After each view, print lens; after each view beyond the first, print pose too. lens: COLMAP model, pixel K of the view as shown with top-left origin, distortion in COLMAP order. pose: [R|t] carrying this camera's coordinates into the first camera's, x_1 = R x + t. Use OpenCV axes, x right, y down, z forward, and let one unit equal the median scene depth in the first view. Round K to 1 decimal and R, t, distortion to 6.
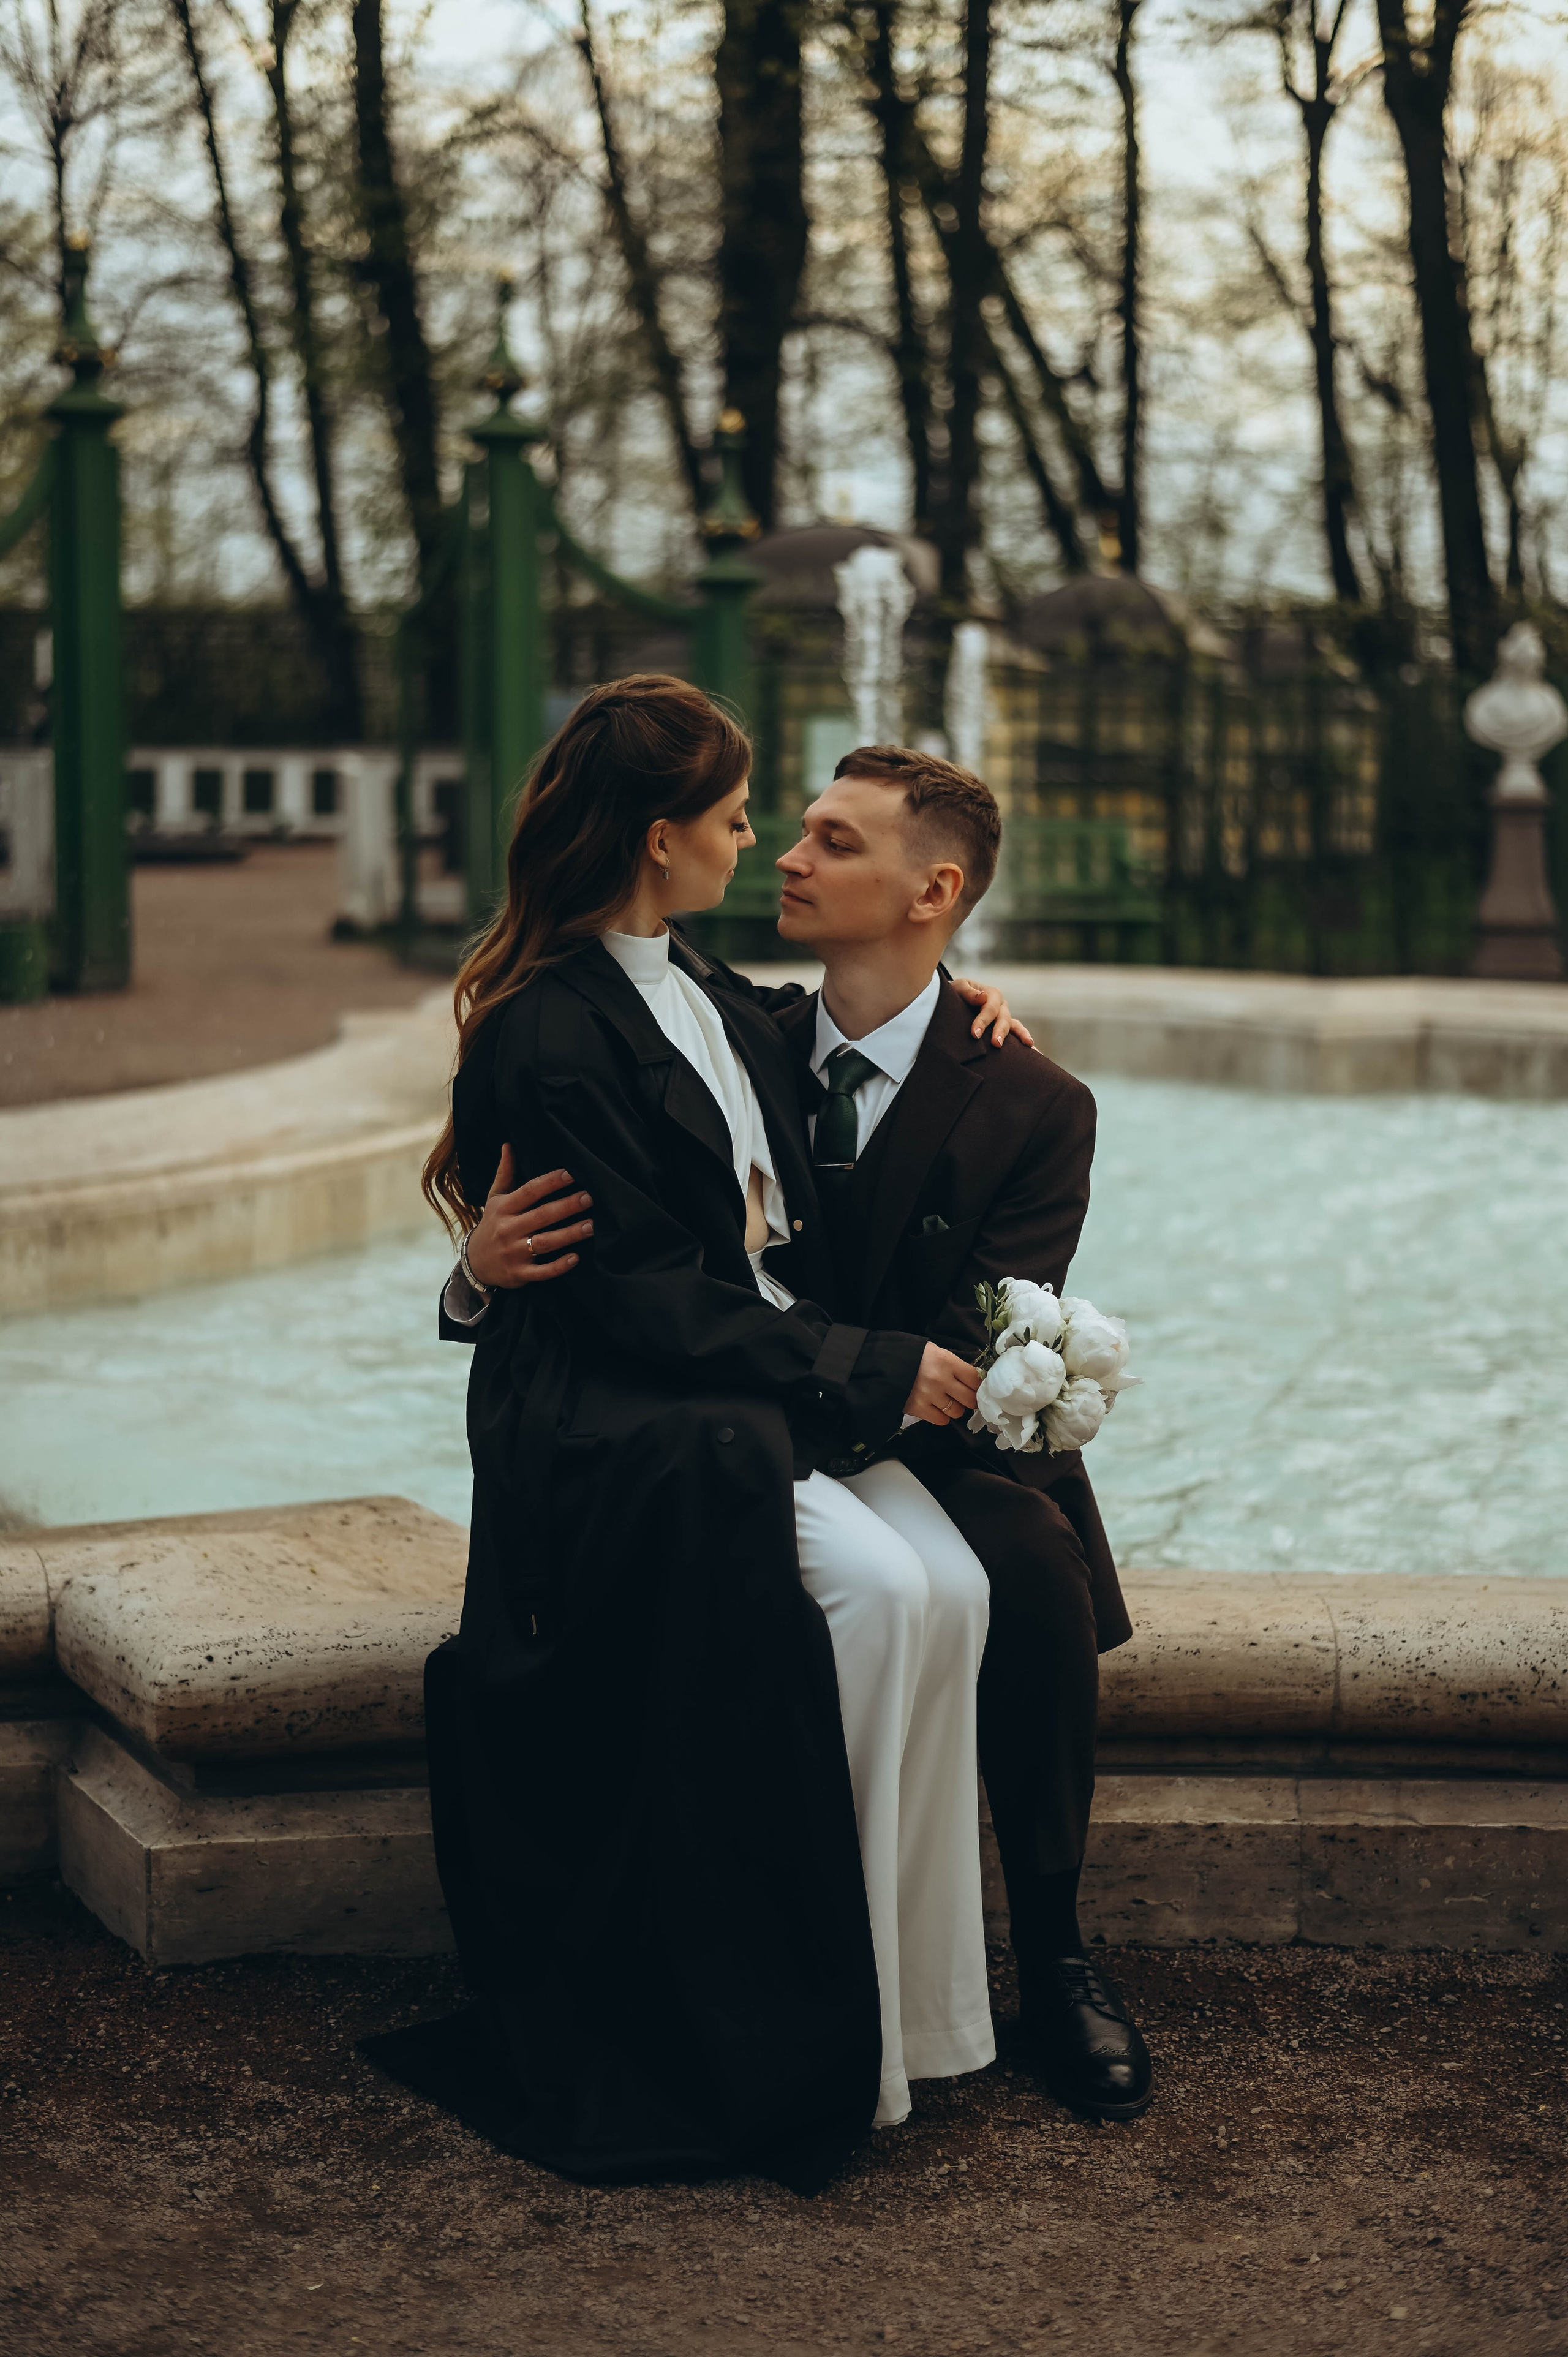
lens RADIAL K [[3435.6, 0, 784.0], [0, 3435.6, 1178.5], [0, 0, 1]] dist [-0.019196, -0.029880]
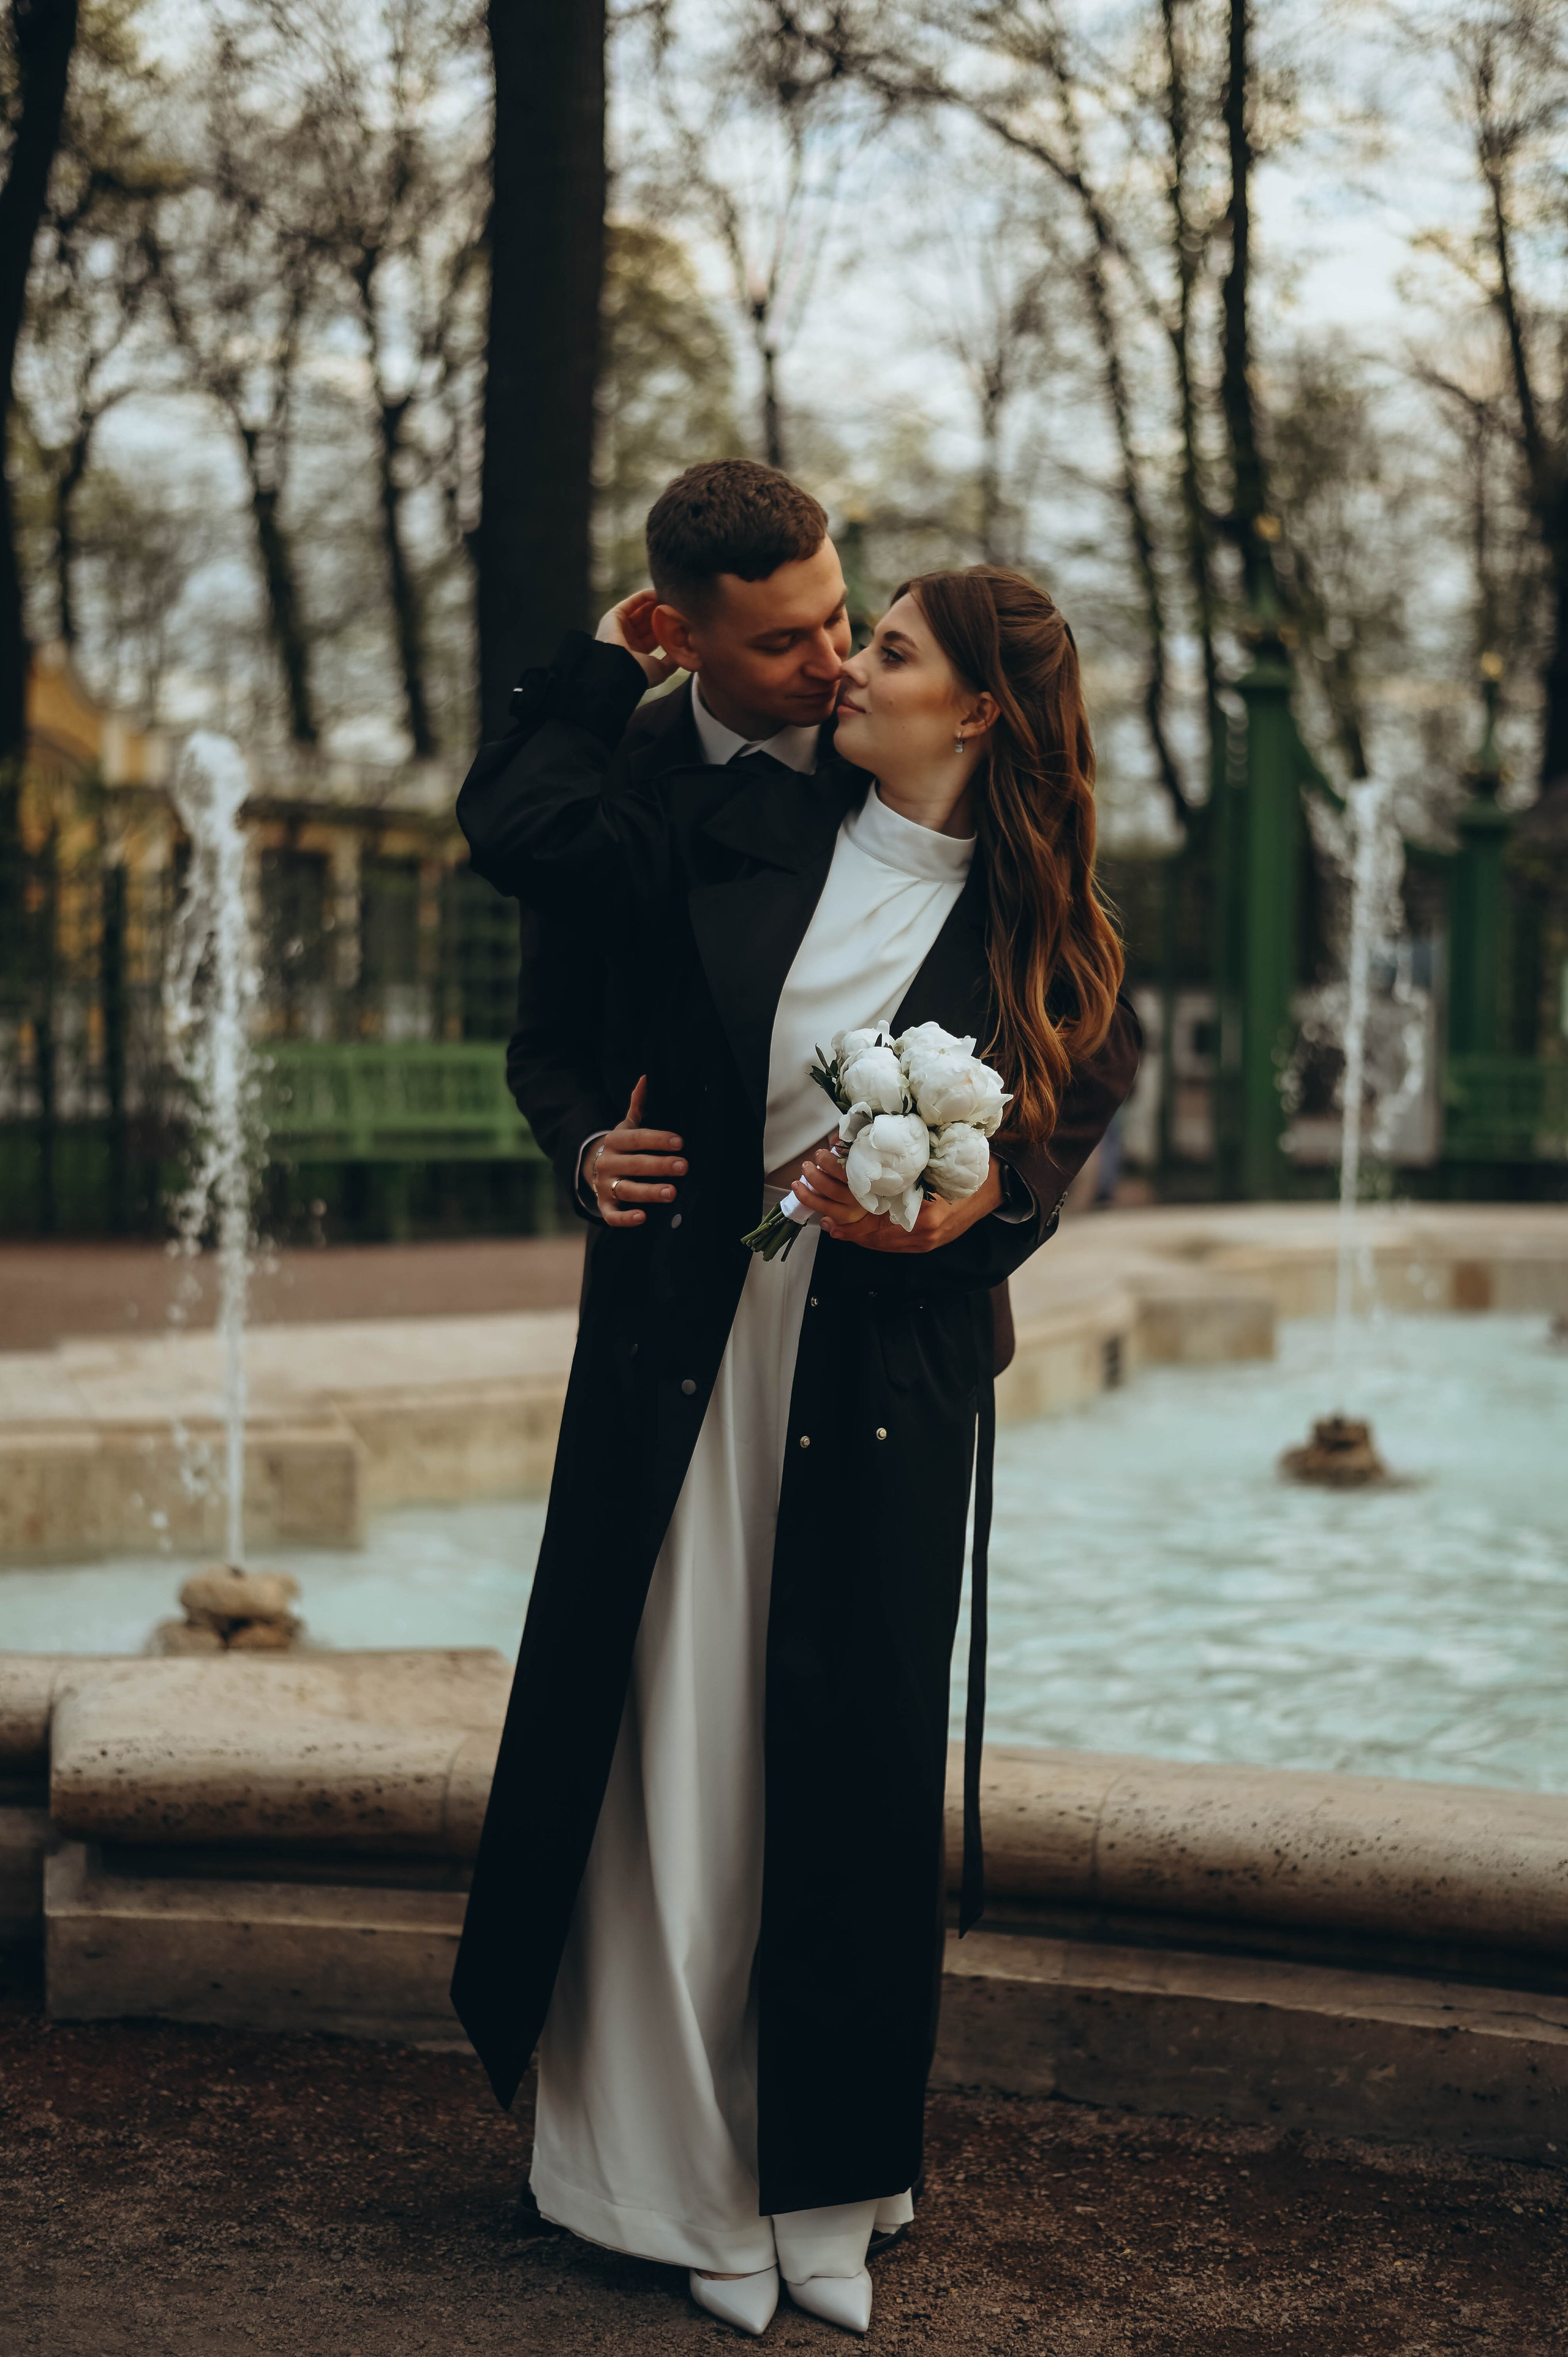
lens RADIAL K [[3435.6, 0, 784.0], [0, 3435.6, 1178.5], [0, 0, 1]] dist [-0.019196, -0.029880]
pose [[0.961772, 0.021205, -0.273029, 0.353960], [-0.040403, 0.997074, -0.064887, 0.012180], [0.270854, 0.073437, 0.959815, -0.060216]]
